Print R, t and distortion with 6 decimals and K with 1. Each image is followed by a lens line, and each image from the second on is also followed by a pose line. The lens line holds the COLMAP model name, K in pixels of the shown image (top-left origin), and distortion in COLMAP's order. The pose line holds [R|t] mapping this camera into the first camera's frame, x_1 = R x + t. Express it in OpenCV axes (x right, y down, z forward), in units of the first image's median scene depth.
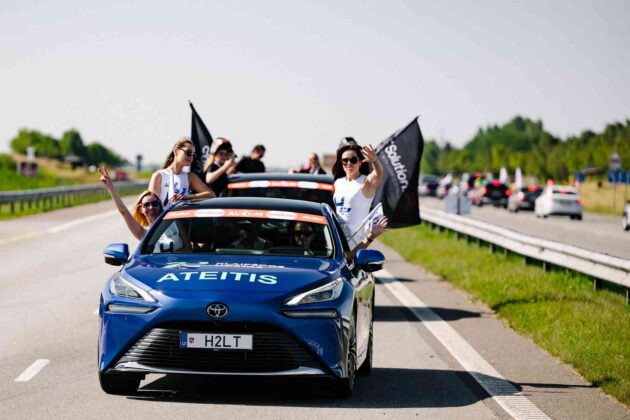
lens RADIAL K [[2903.4, 0, 315.4], [0, 2903.4, 213.1], [0, 0, 1]] dist [0.832256, 0.000000]
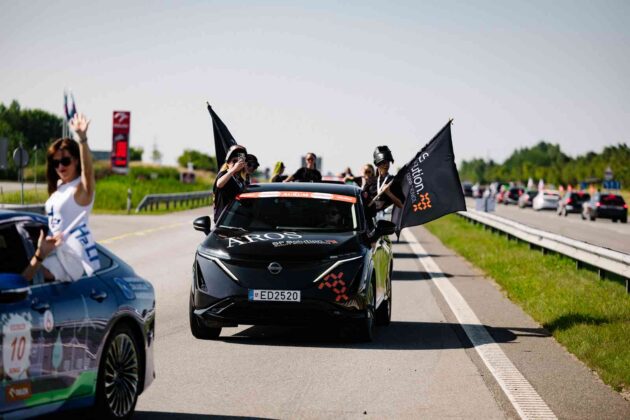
lens RADIAL K [[2378.9, 0, 314.6], [0, 2378.9, 207.6], [0, 0, 1]] dist [0.611428, 0.000000]
pose [[0.999994, 0.003357, -0.000592, -0.034139], [-0.003357, 0.999993, -0.001358, 0.000440], [0.000587, 0.001360, 0.999999, -0.131826]]
